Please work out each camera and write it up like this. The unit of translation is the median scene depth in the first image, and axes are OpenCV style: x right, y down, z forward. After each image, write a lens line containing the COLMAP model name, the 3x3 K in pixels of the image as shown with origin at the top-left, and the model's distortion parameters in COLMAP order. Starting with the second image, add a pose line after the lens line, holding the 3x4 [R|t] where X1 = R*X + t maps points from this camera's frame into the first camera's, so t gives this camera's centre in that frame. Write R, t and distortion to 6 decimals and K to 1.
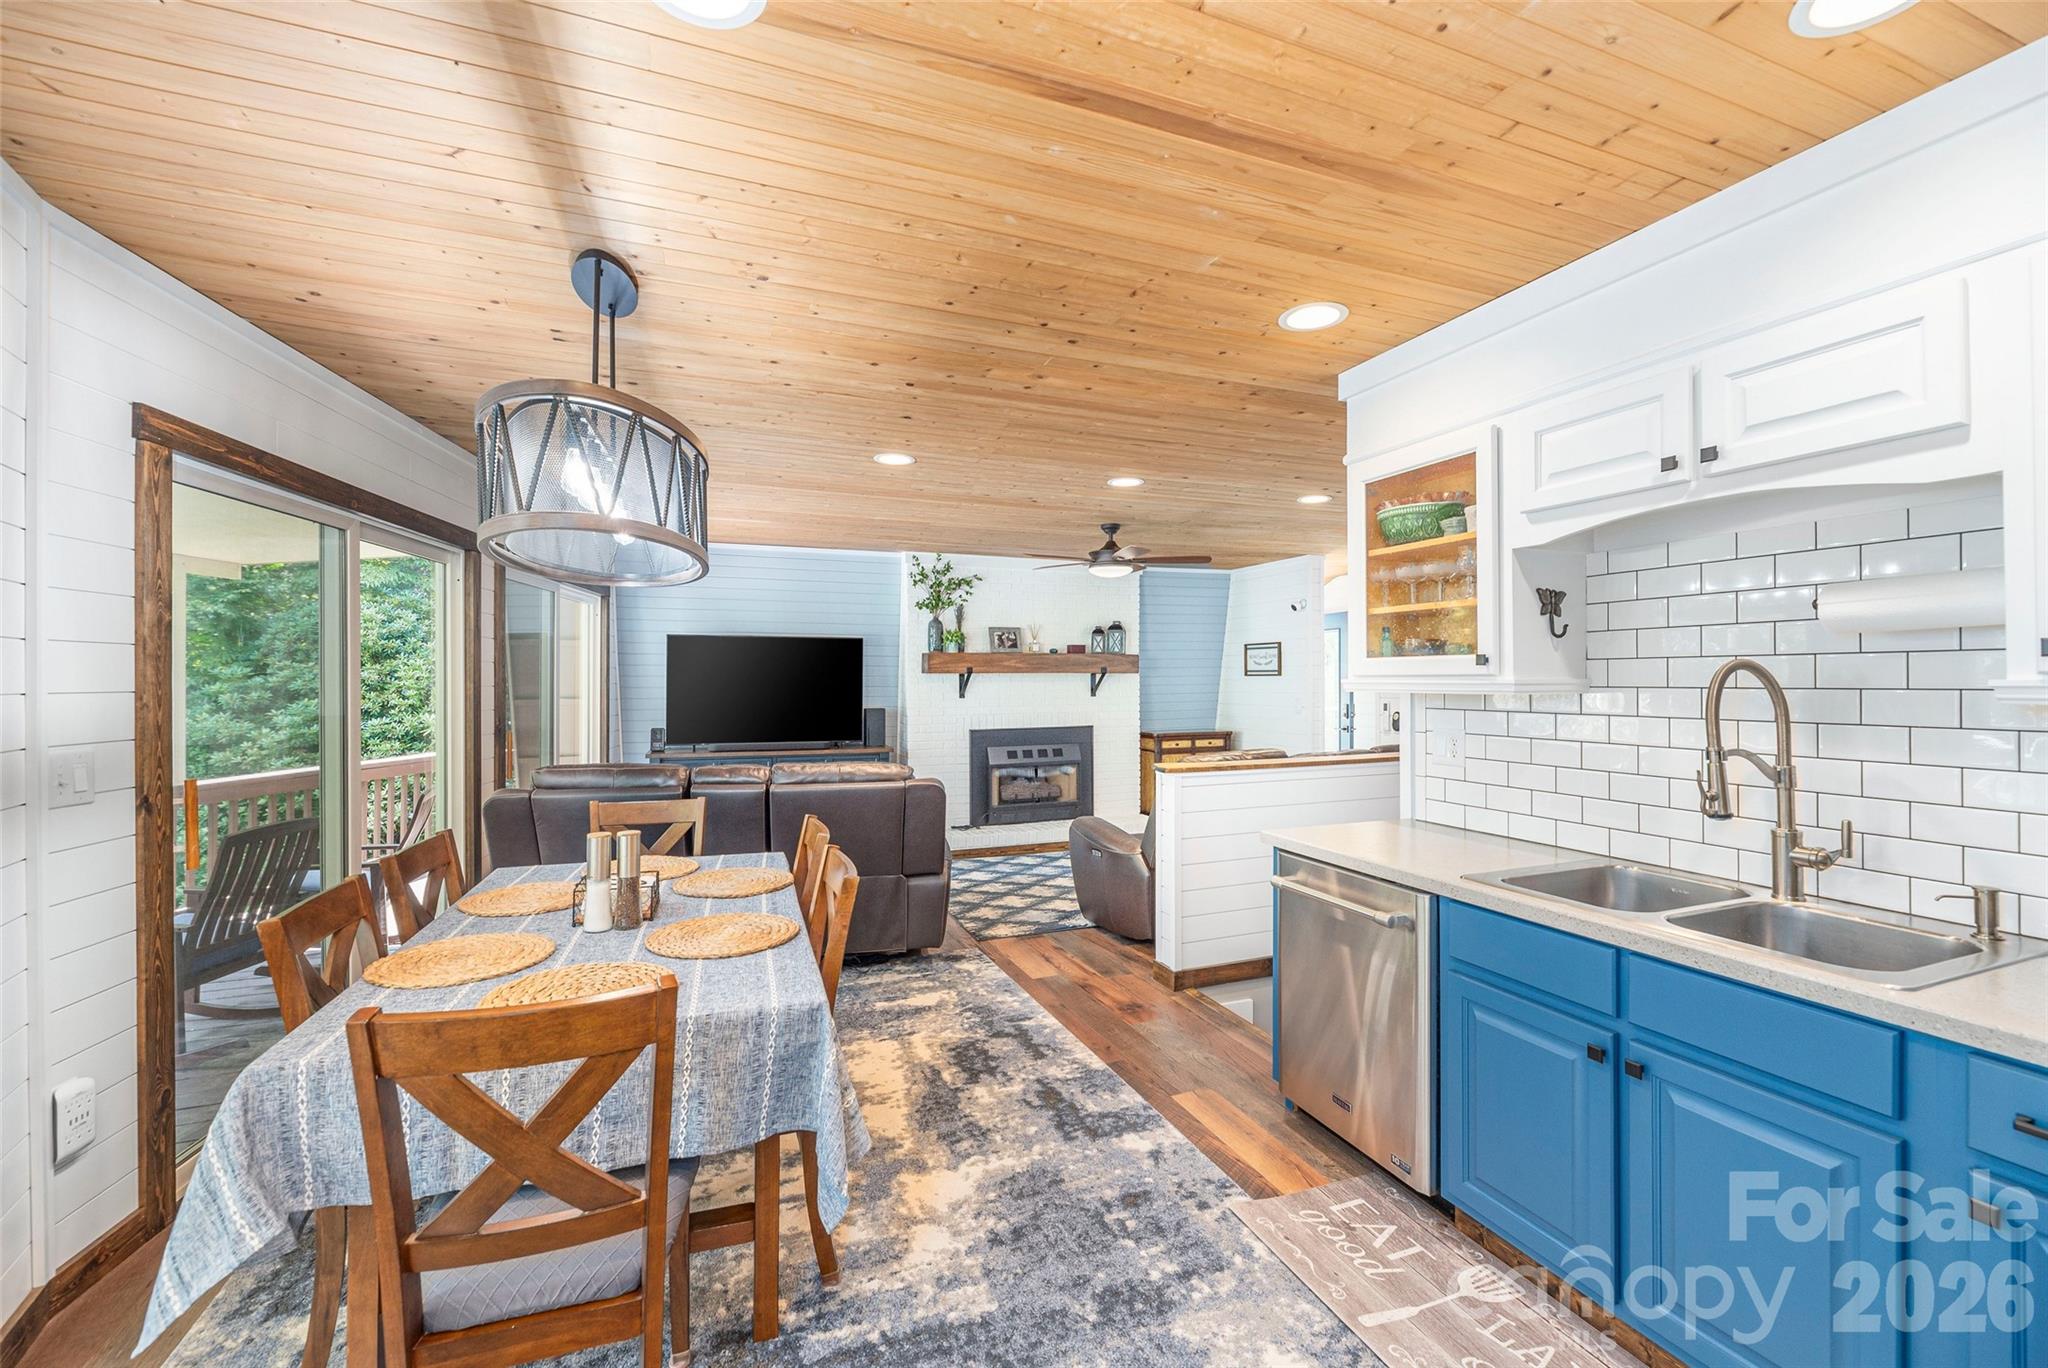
lens RADIAL K [[833.0, 0, 1030.6], [0, 833.0, 676.7], [0, 0, 1]] dist [0.000142, -0.000007]
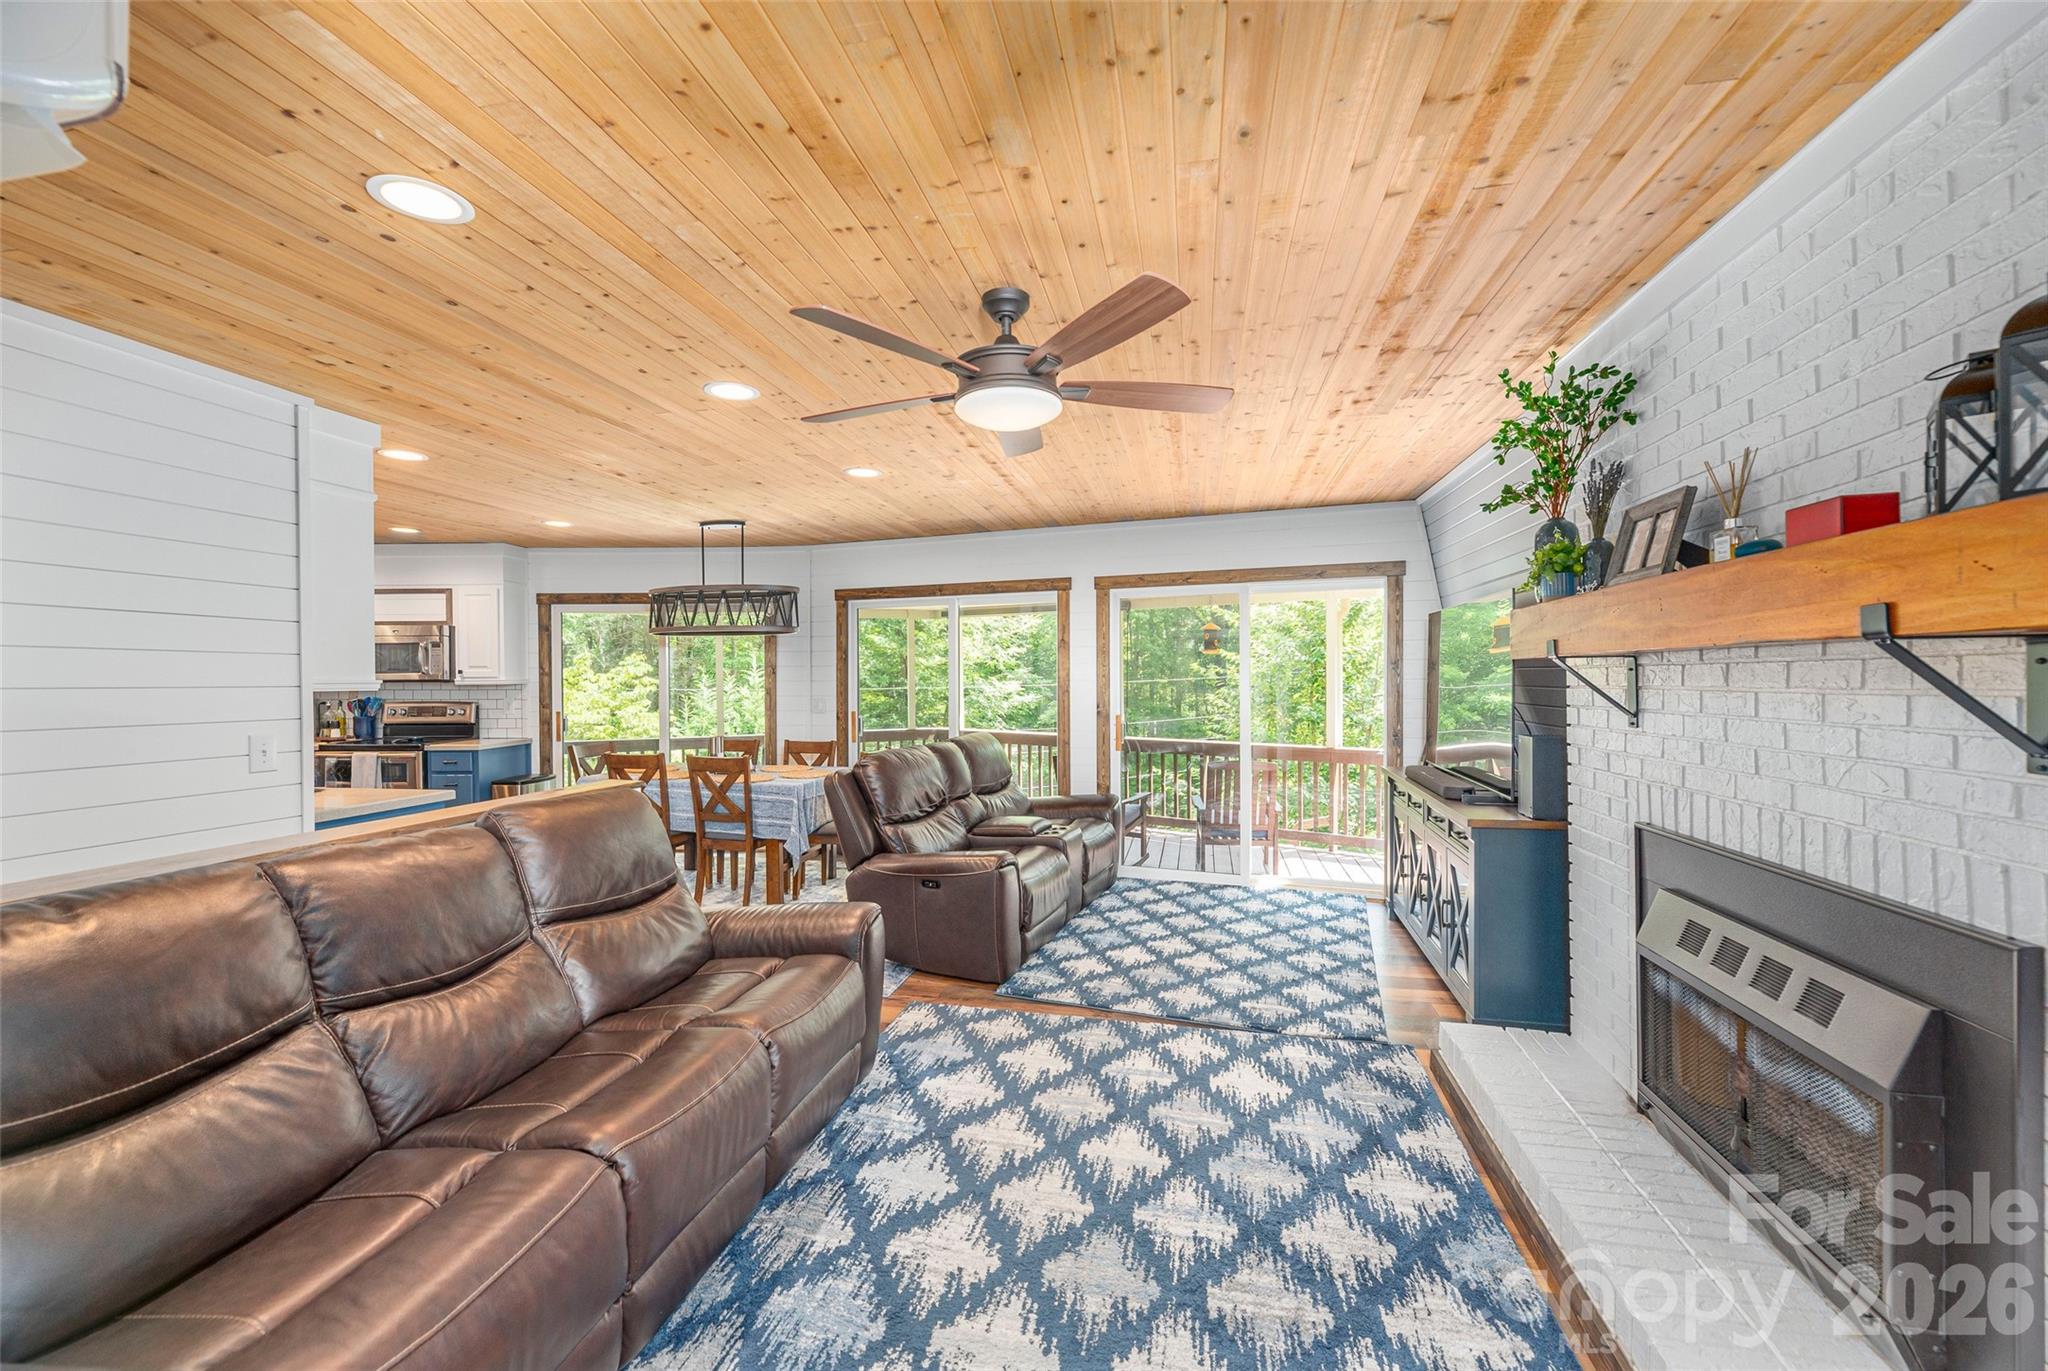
lens RADIAL K [[833.0, 0, 1025.2], [0, 833.0, 684.4], [0, 0, 1]] dist [0.000142, -0.000007]
pose [[-0.553765, 0.012197, -0.832584, 0.354601], [0.008937, 0.999922, 0.008705, 0.002858], [0.832625, -0.002620, -0.553831, 1.009583]]
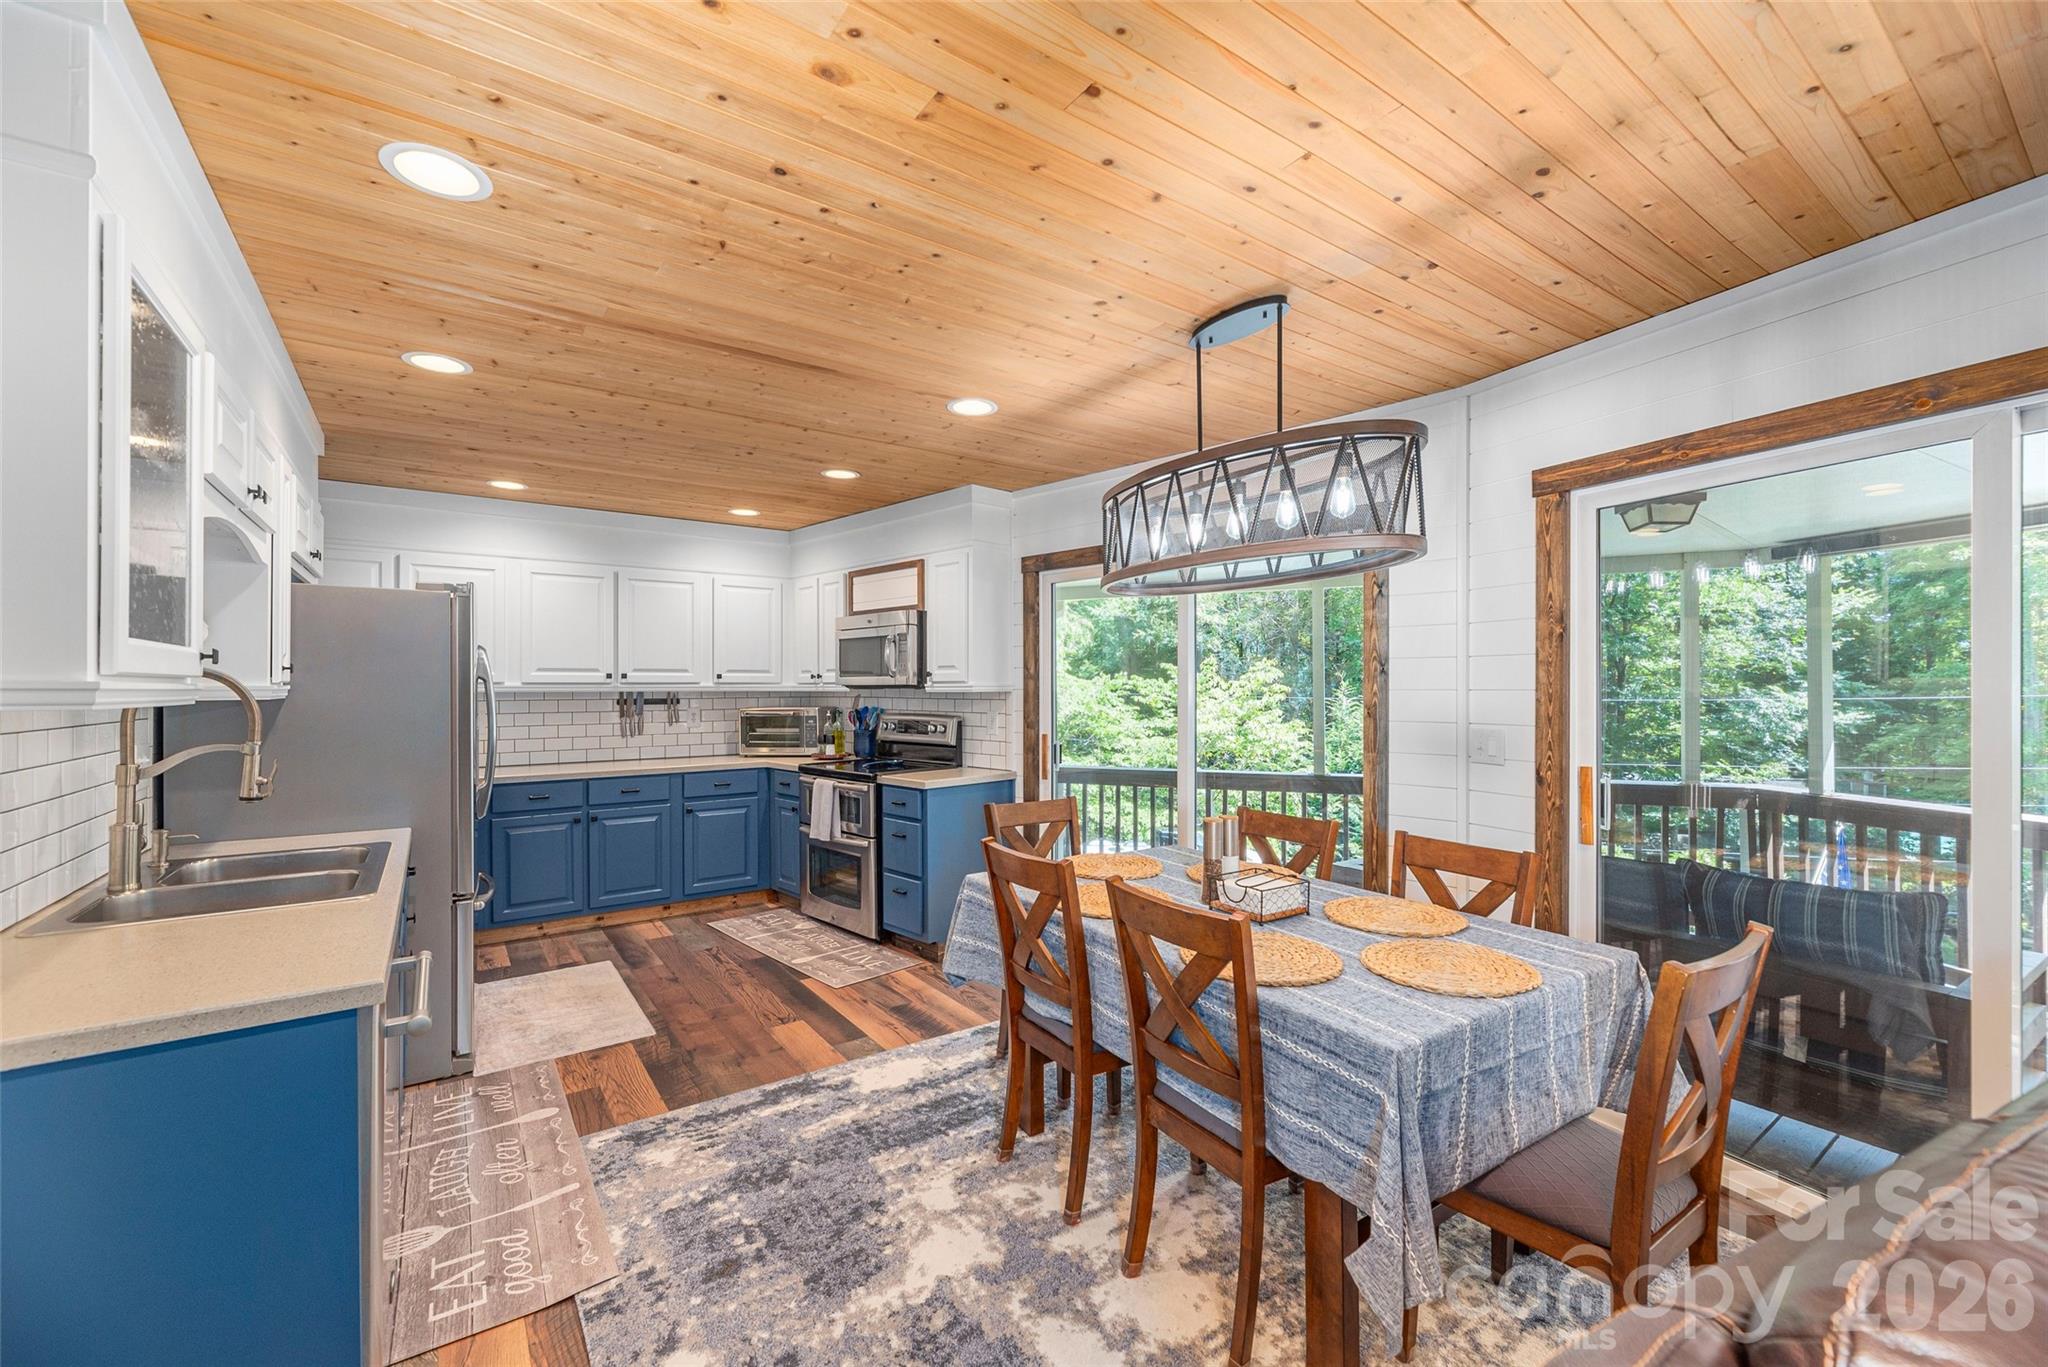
lens RADIAL K [[833.0, 0, 1018.3], [0, 833.0, 688.2], [0, 0, 1]] dist [0.000142, -0.000007]
pose [[-0.975448, 0.003943, -0.220196, 0.004279], [0.004333, 0.999990, -0.001286, 0.003832], [0.220188, -0.002209, -0.975455, 0.630896]]
